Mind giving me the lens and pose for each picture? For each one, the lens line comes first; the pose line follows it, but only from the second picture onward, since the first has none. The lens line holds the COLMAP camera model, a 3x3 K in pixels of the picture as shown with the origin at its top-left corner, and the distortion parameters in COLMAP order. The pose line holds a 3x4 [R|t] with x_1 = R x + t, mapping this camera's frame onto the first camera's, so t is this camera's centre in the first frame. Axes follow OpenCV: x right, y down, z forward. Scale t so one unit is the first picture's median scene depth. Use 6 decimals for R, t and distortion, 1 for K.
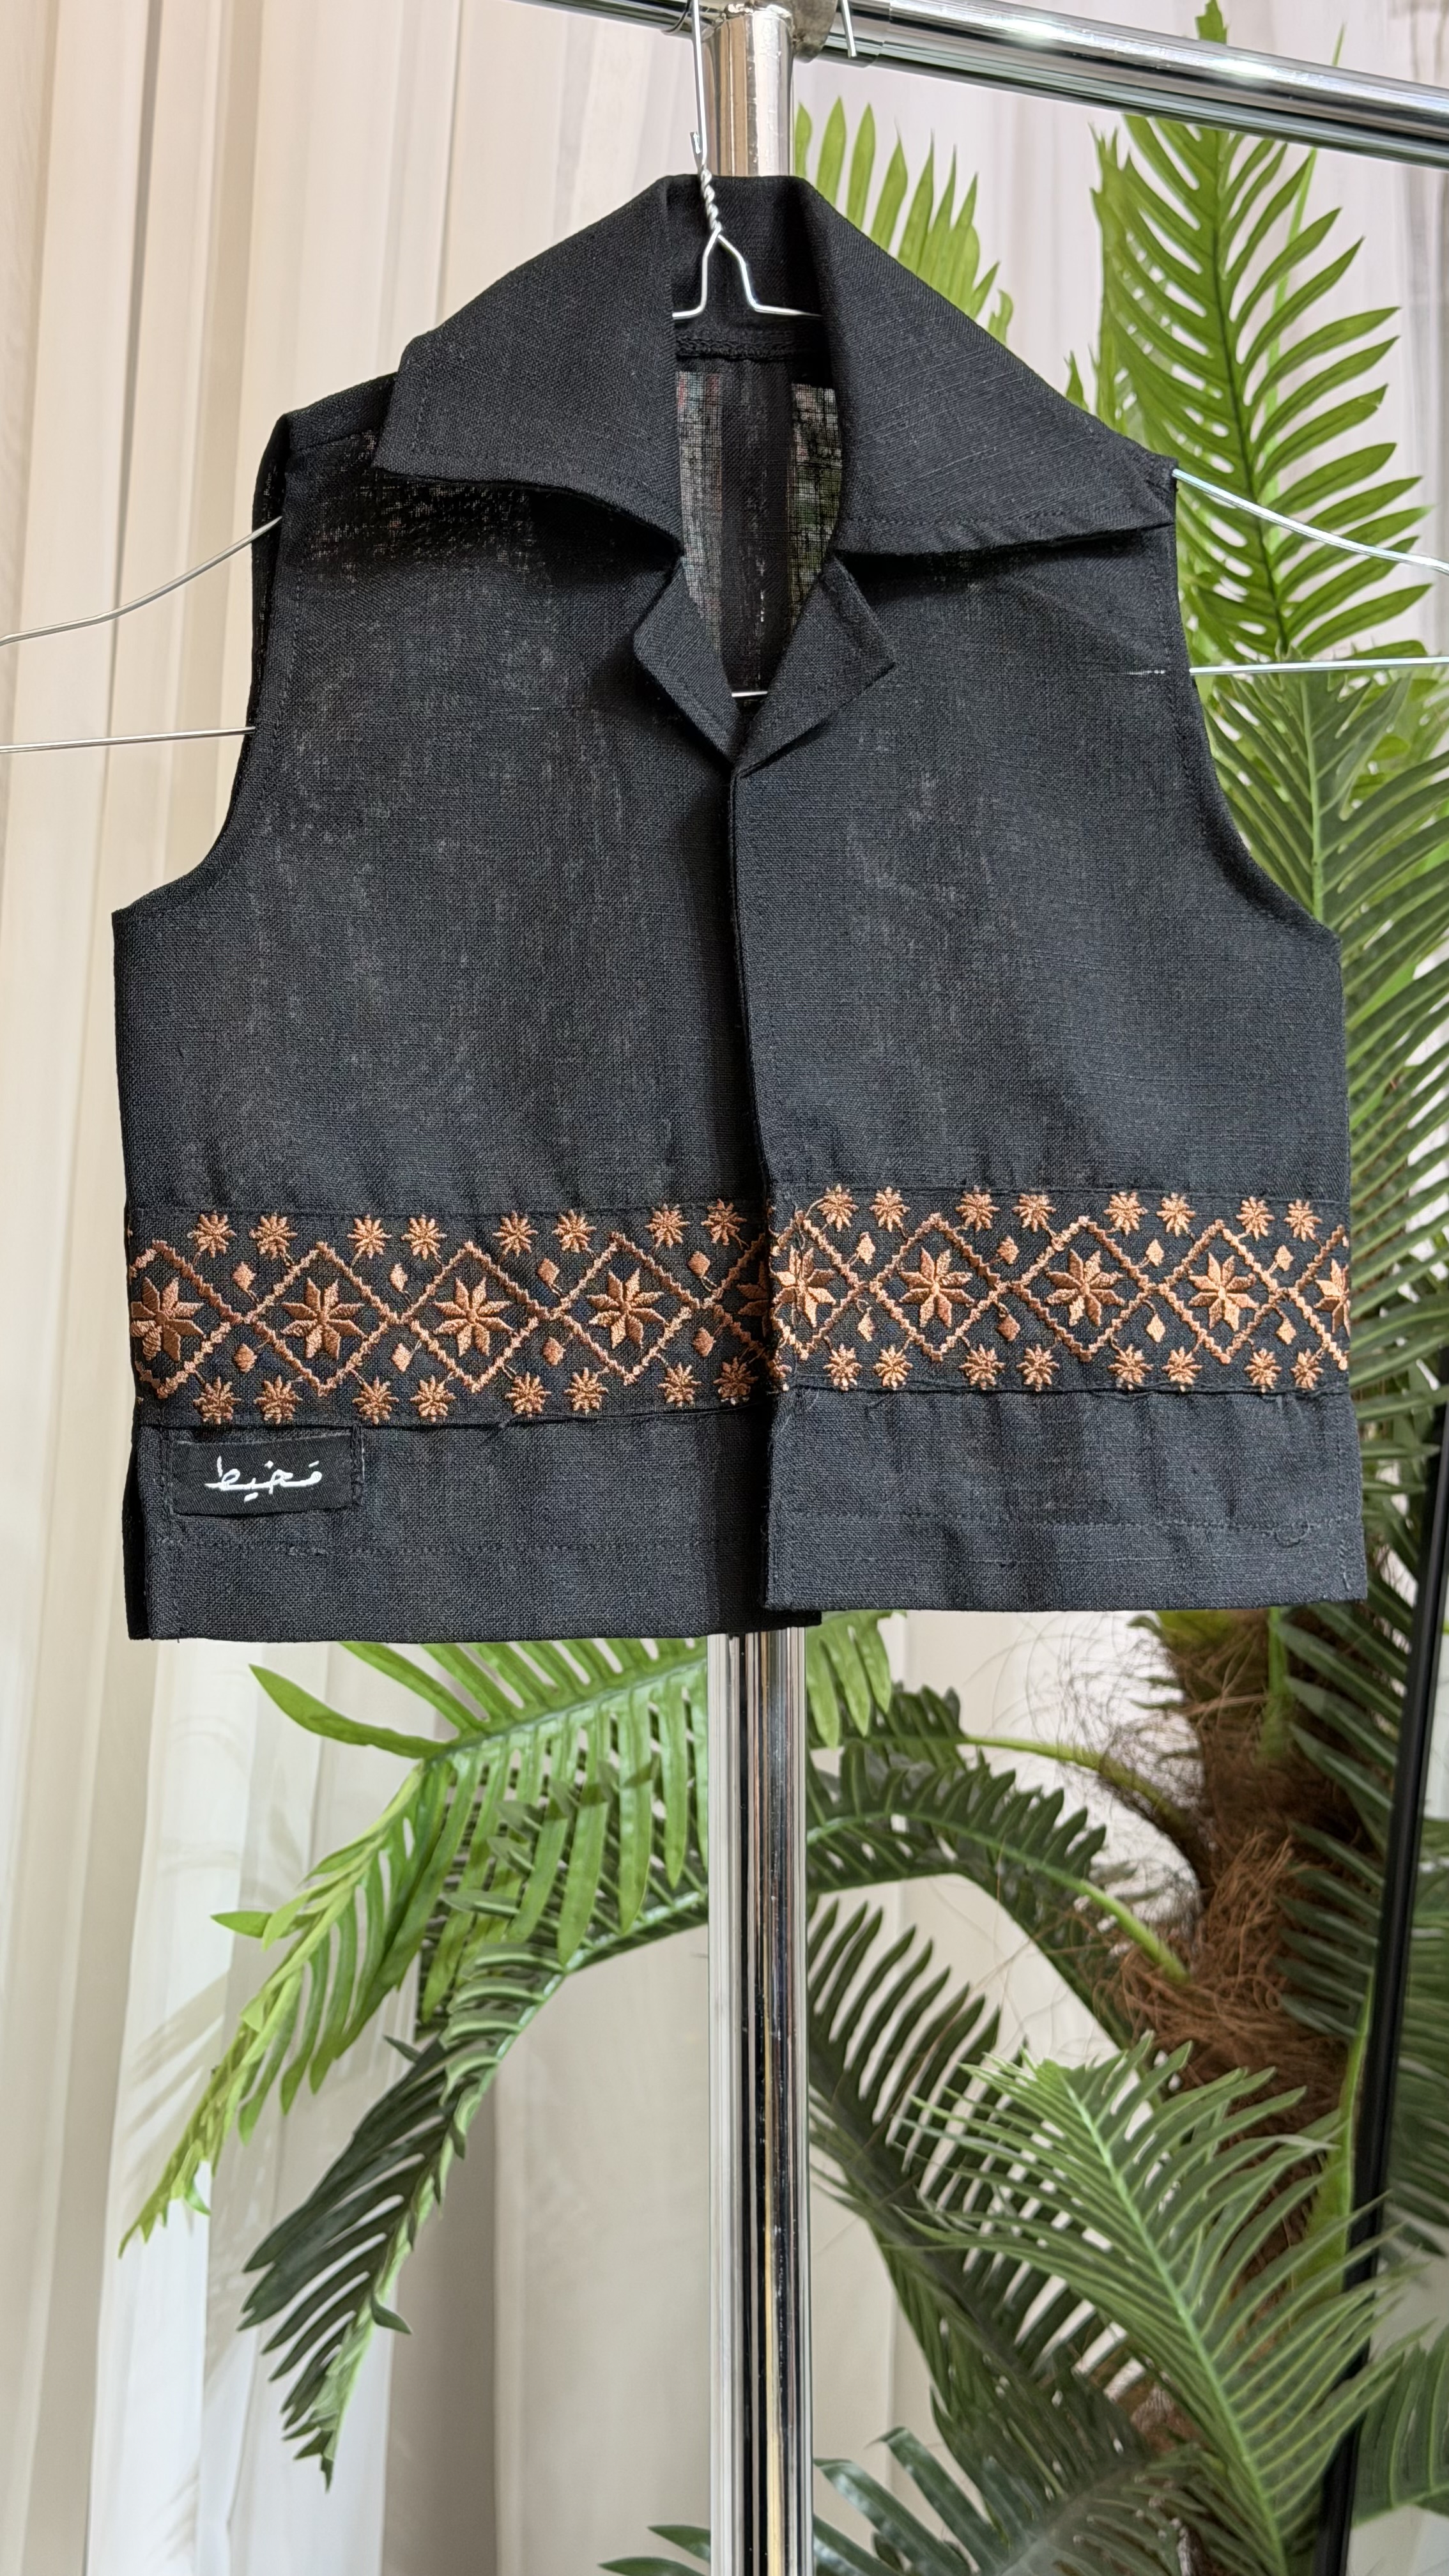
lens RADIAL K [[3589.9, 0, 680.7], [0, 3589.9, 1288.1], [0, 0, 1]] dist [0.081825, 0.000000]
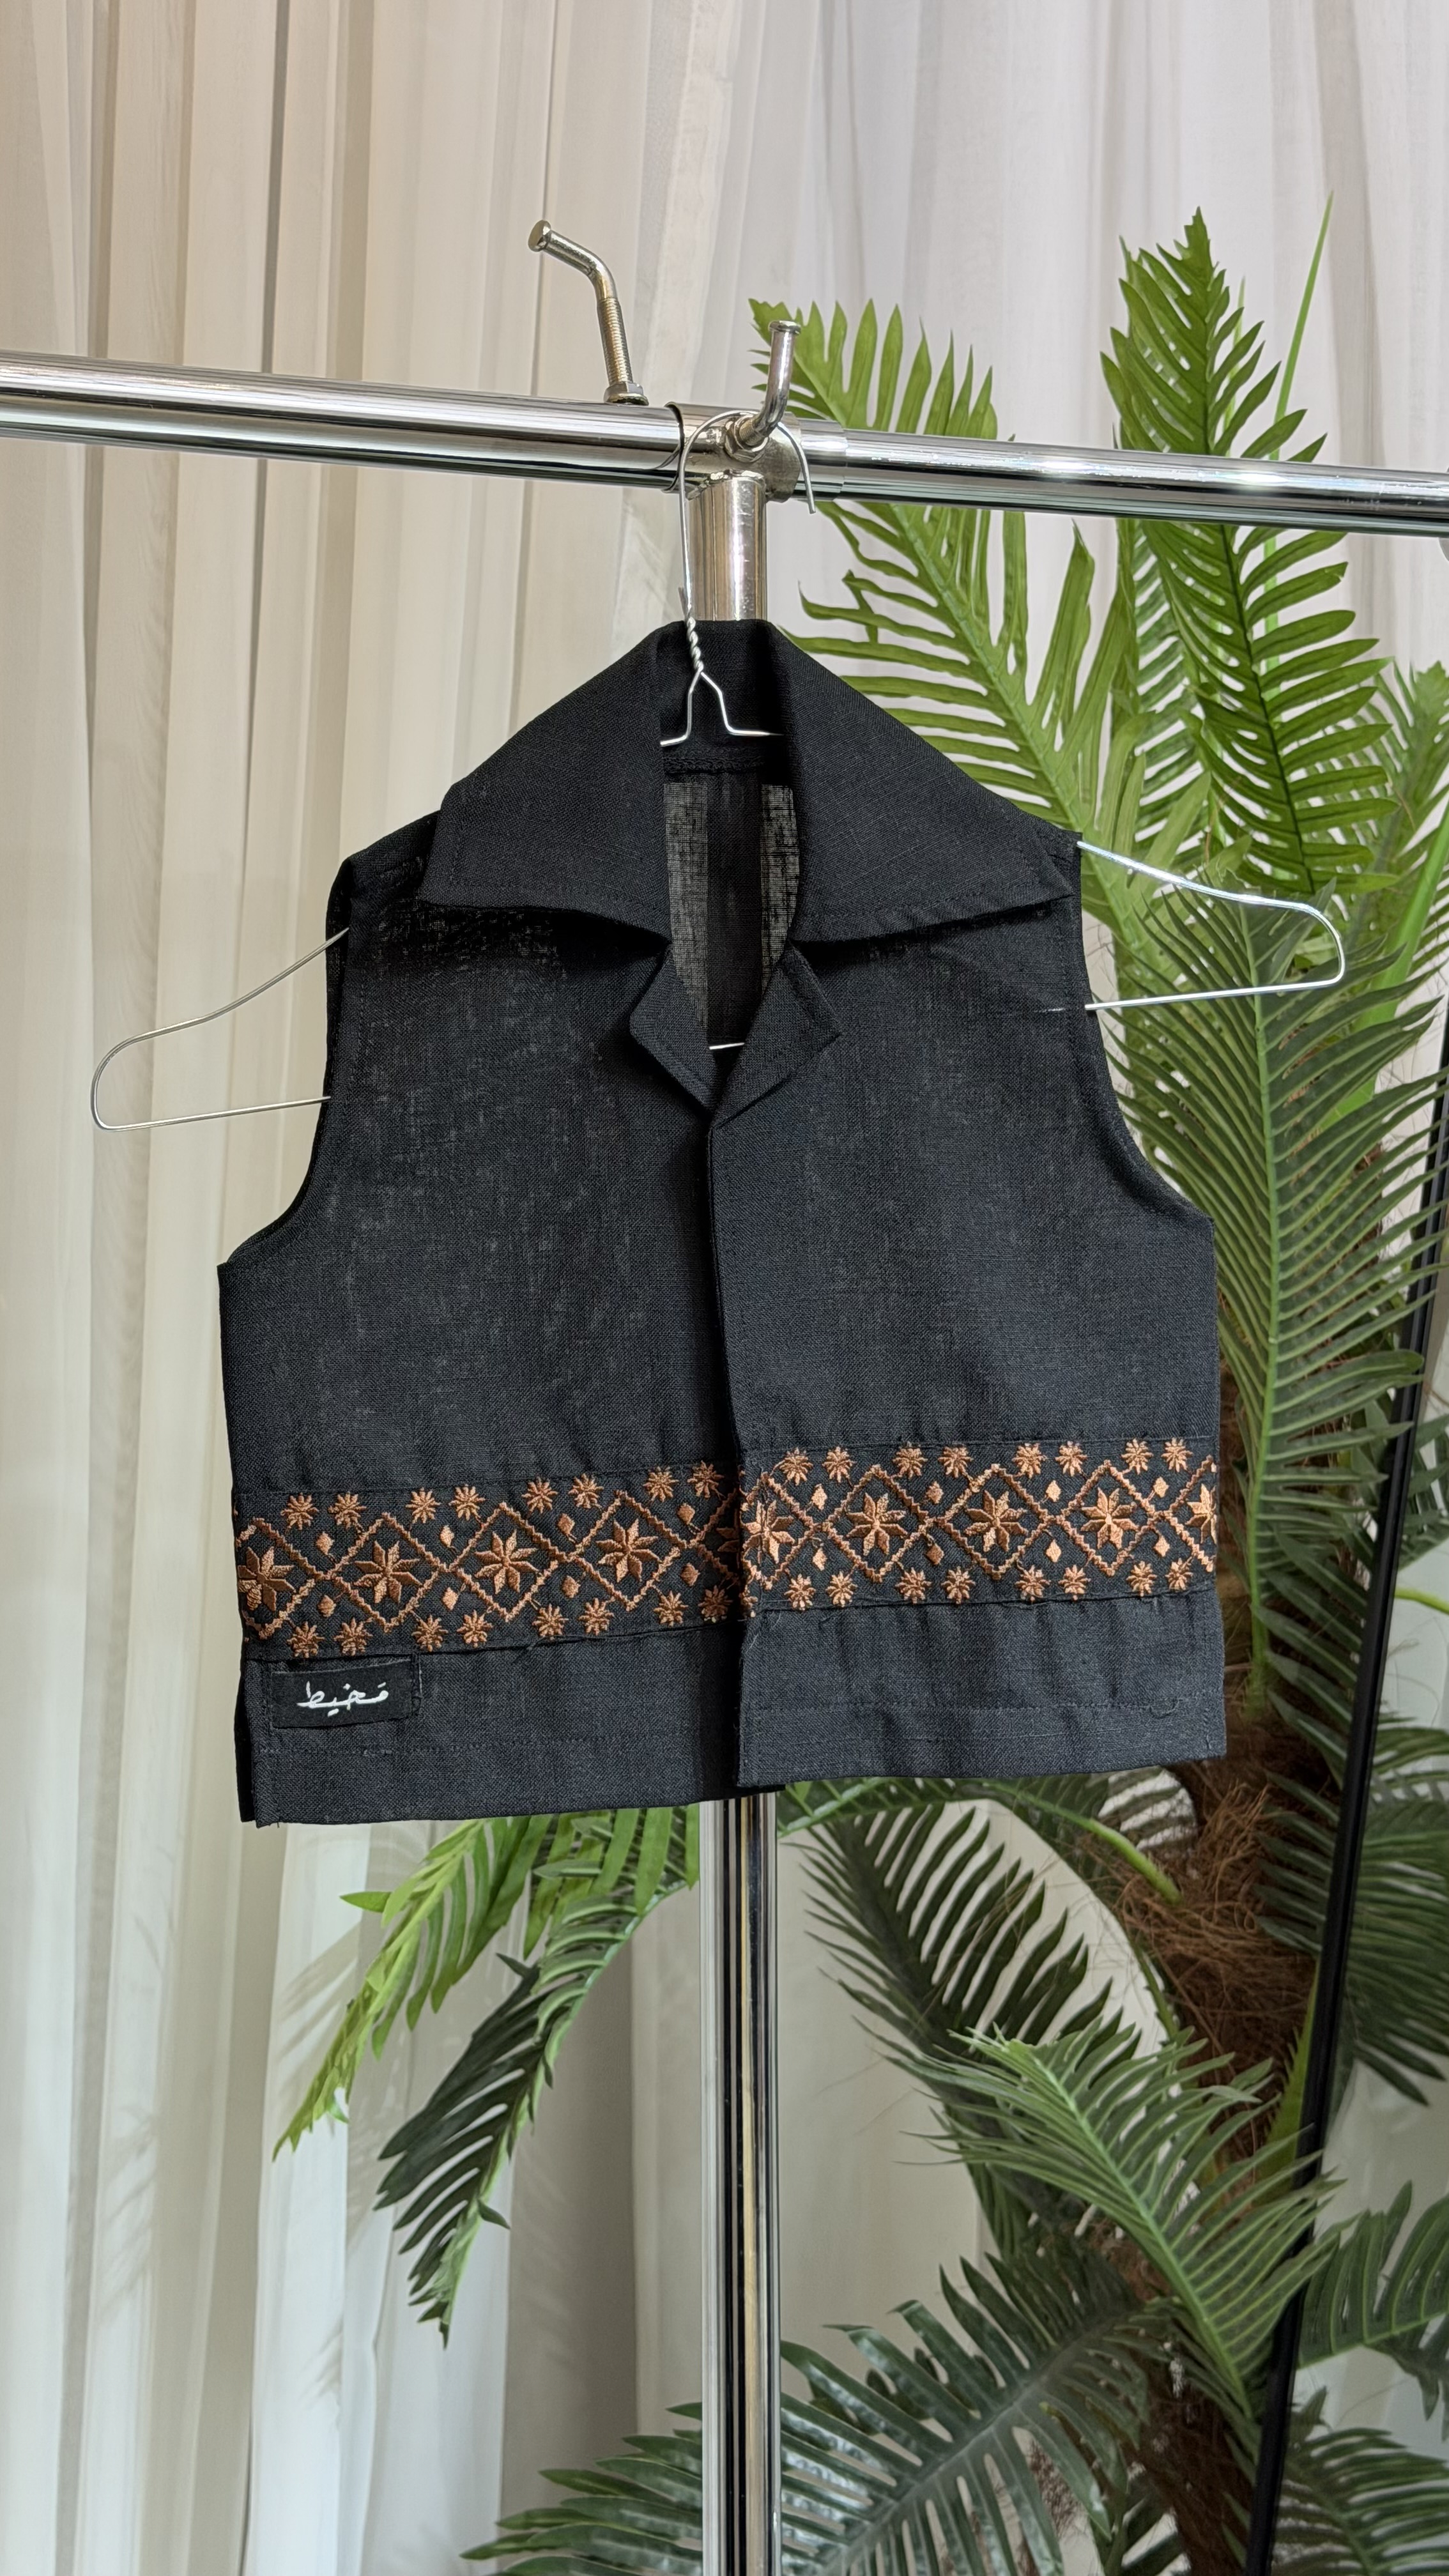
lens RADIAL K [[3589.9, 0, 735.5], [0, 3589.9, 1283.1], [0, 0, 1]] dist [0.081825, 0.000000]
pose [[0.999095, -0.002295, -0.042477, 0.053330], [0.006711, 0.994541, 0.104129, -0.152723], [0.042006, -0.104320, 0.993656, -0.174430]]
